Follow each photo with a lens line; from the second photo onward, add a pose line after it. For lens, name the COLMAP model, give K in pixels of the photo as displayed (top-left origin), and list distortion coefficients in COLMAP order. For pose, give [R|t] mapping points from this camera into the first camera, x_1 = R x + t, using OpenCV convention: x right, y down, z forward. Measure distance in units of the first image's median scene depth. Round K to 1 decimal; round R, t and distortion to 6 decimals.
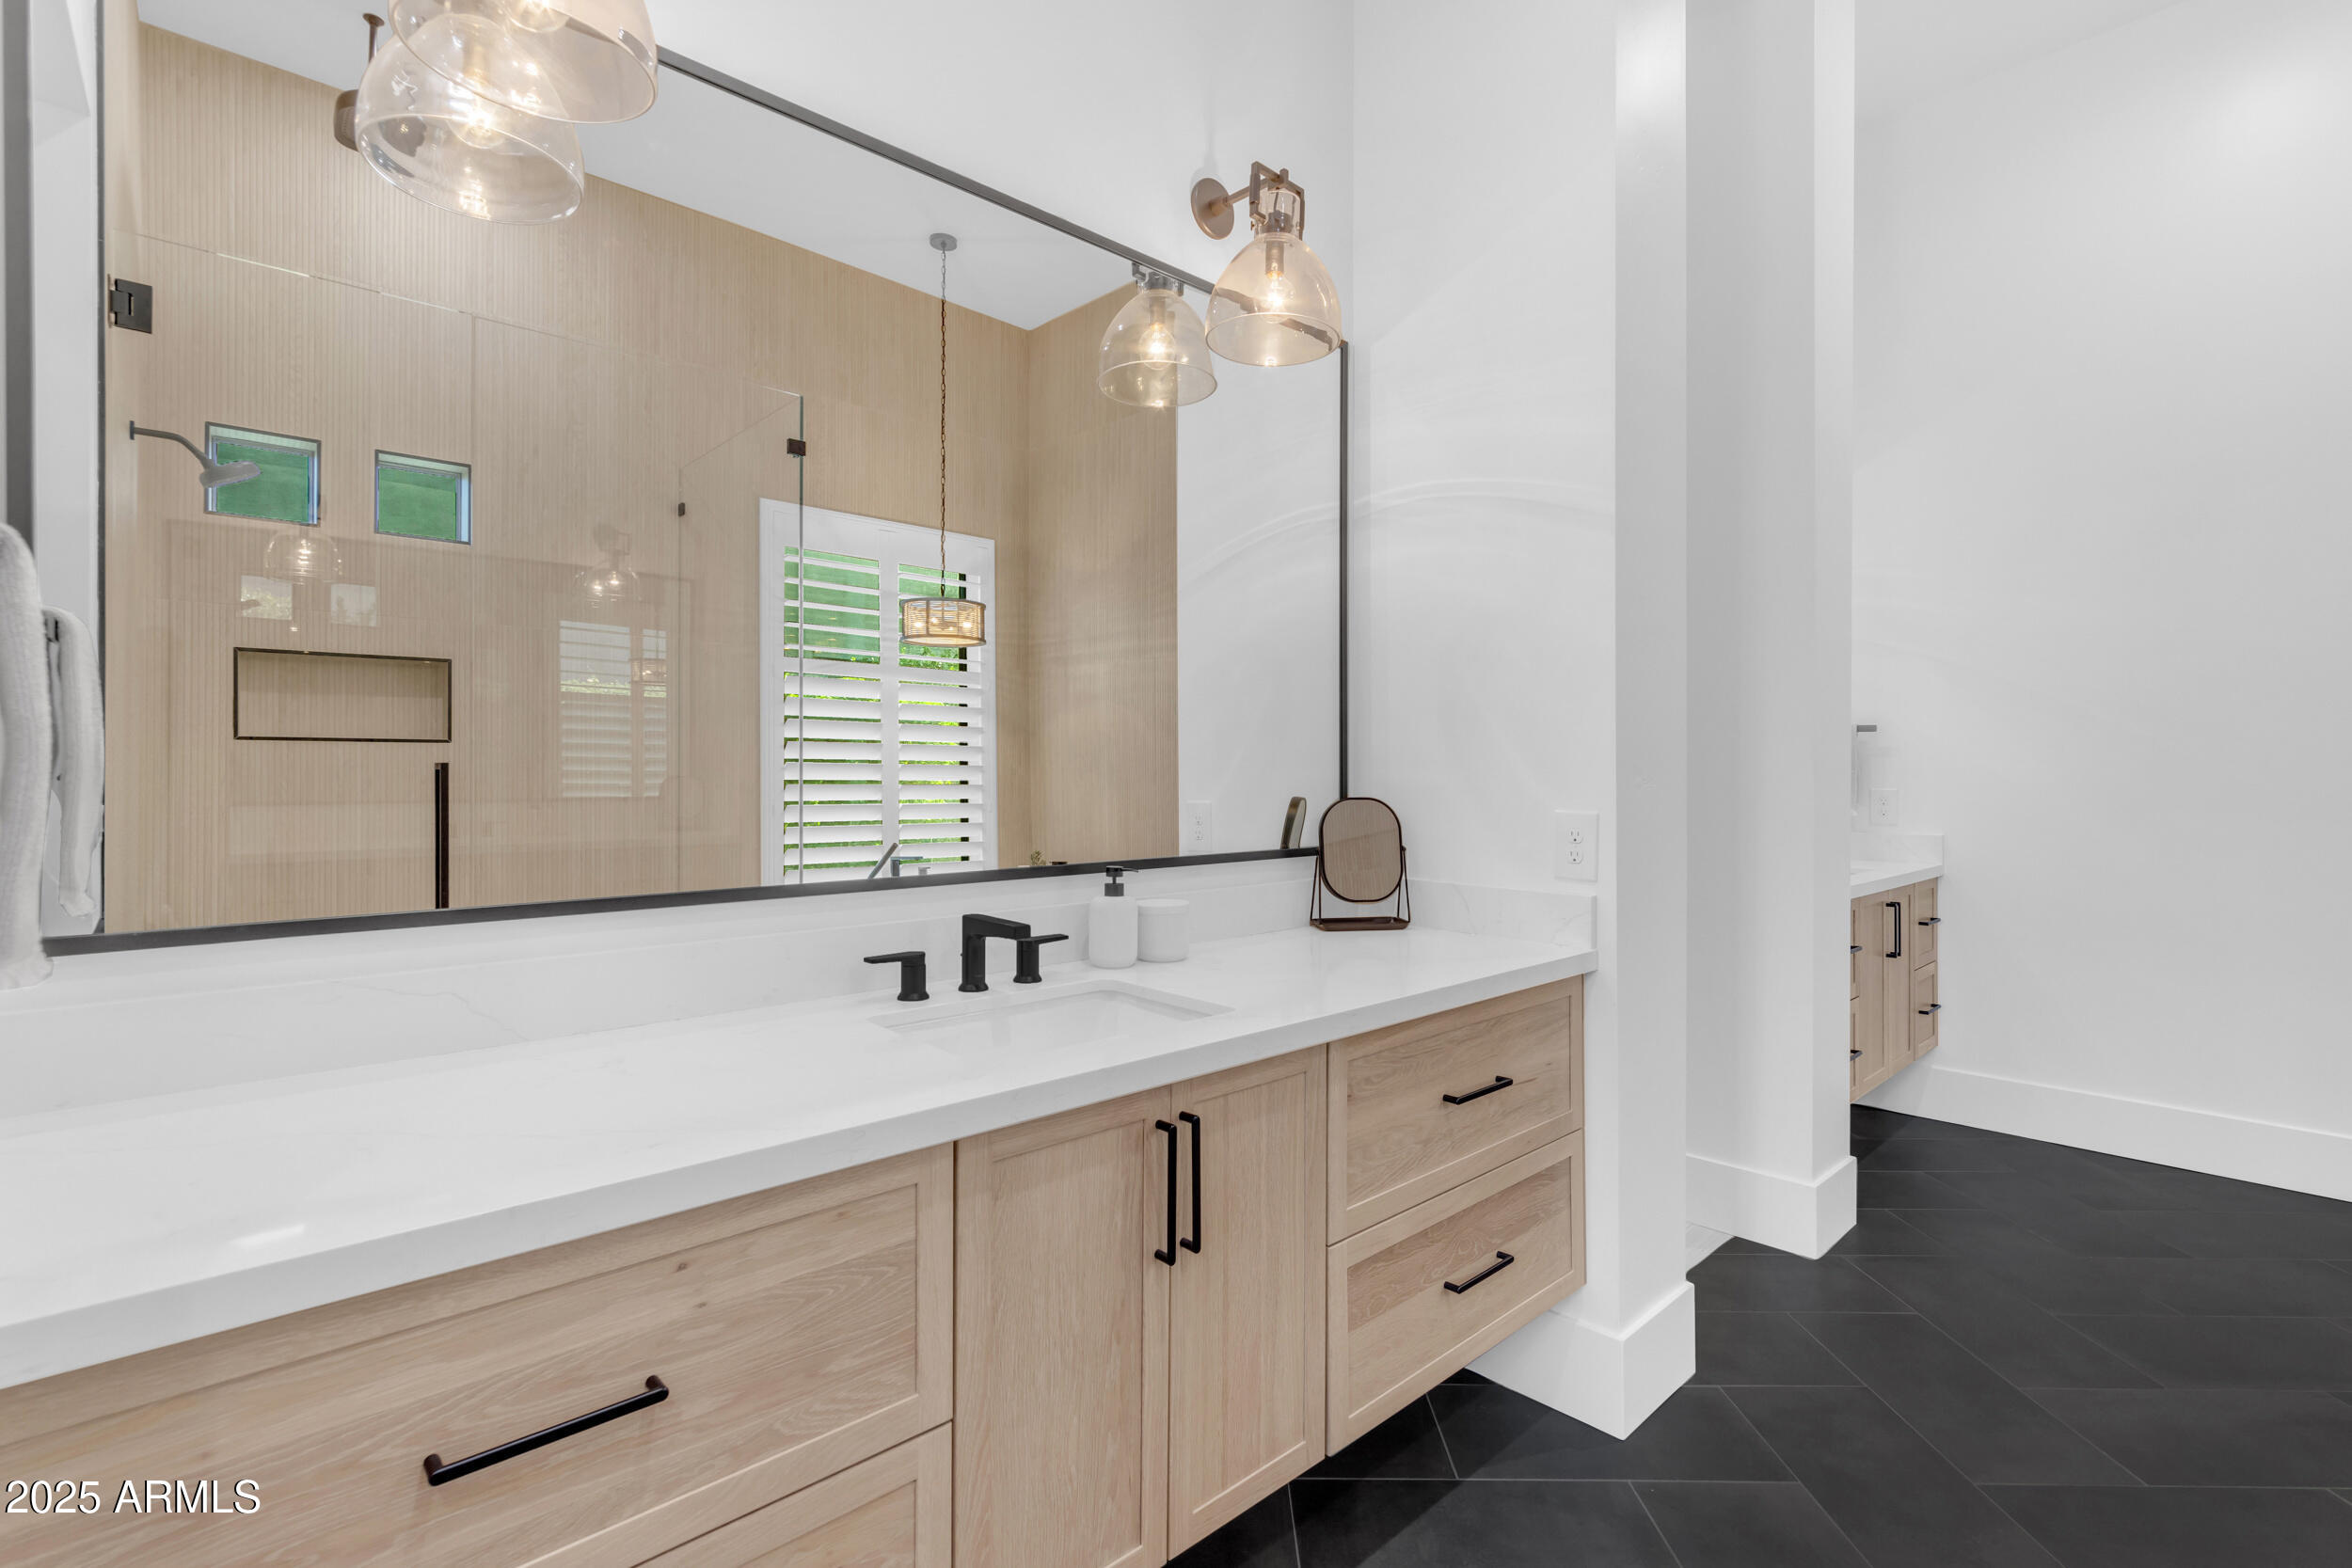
lens RADIAL K [[1076.6, 0, 1181.8], [0, 1076.6, 780.8], [0, 0, 1]] dist [-0.015103, 0.000239]
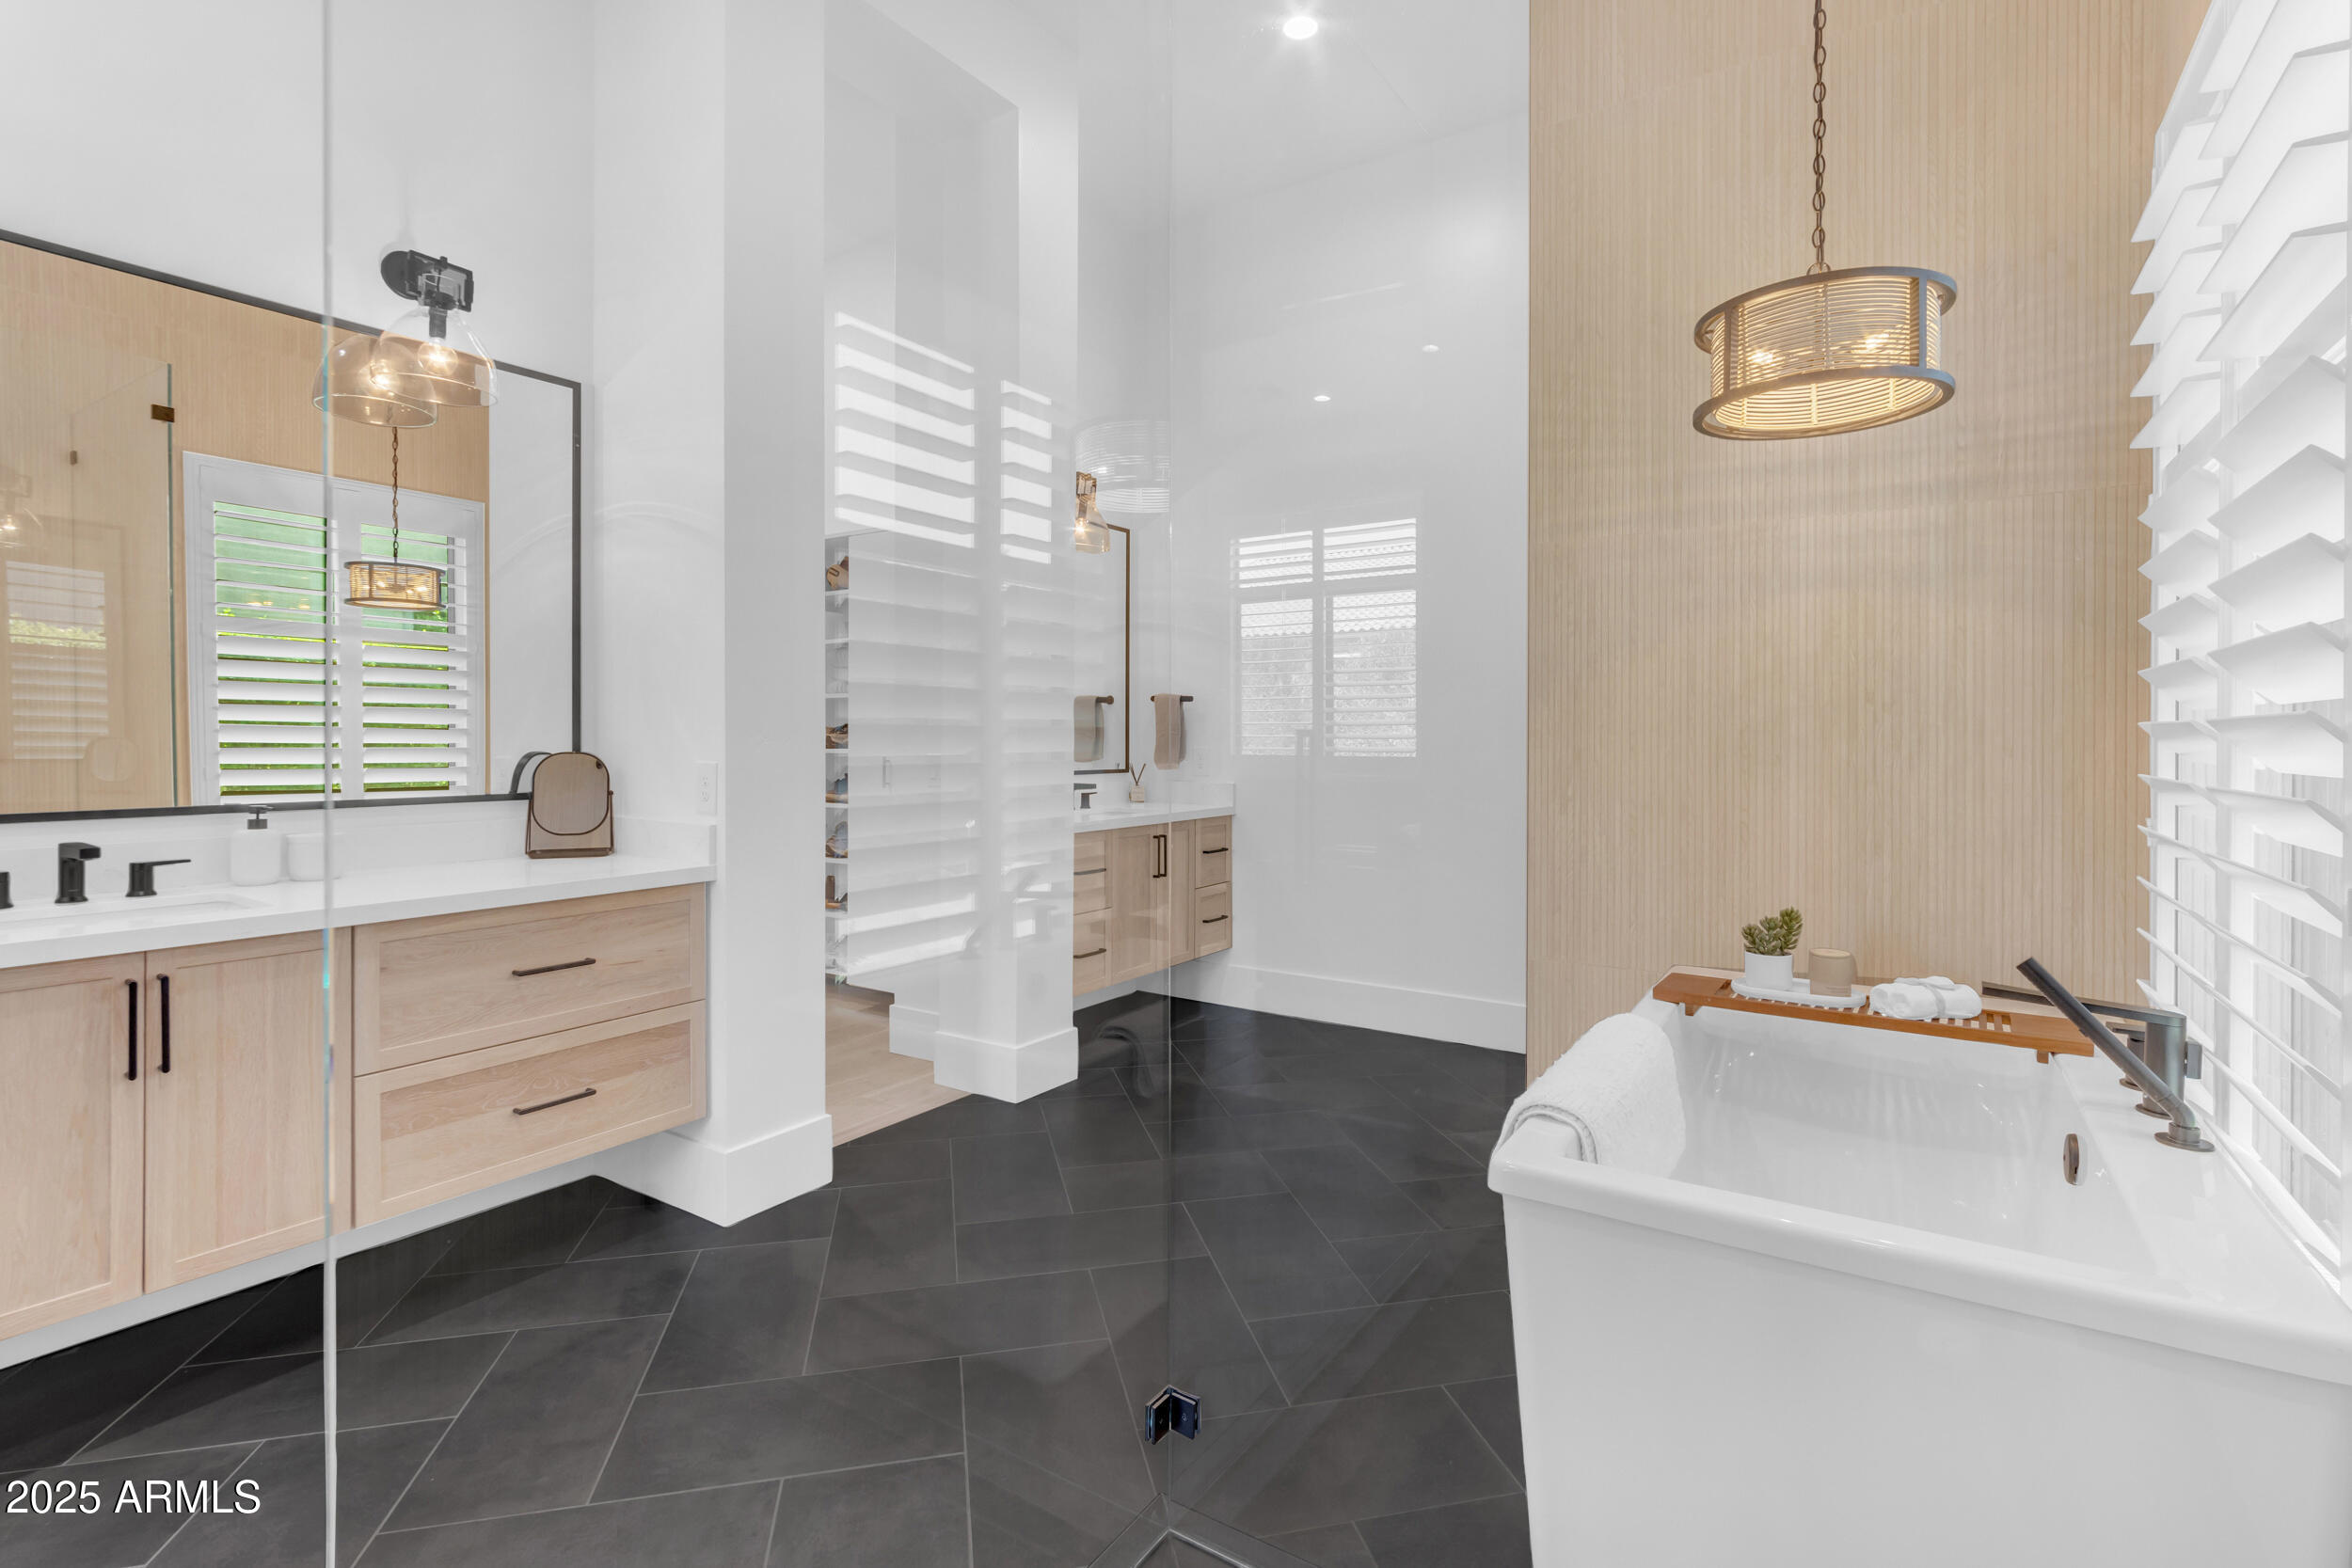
lens RADIAL K [[1076.6, 0, 1192.1], [0, 1076.6, 747.7], [0, 0, 1]] dist [-0.015103, 0.000239]
pose [[0.963699, -0.001260, 0.266988, 0.568753], [0.000510, 0.999996, 0.002876, 0.007721], [-0.266990, -0.002636, 0.963696, -0.419837]]
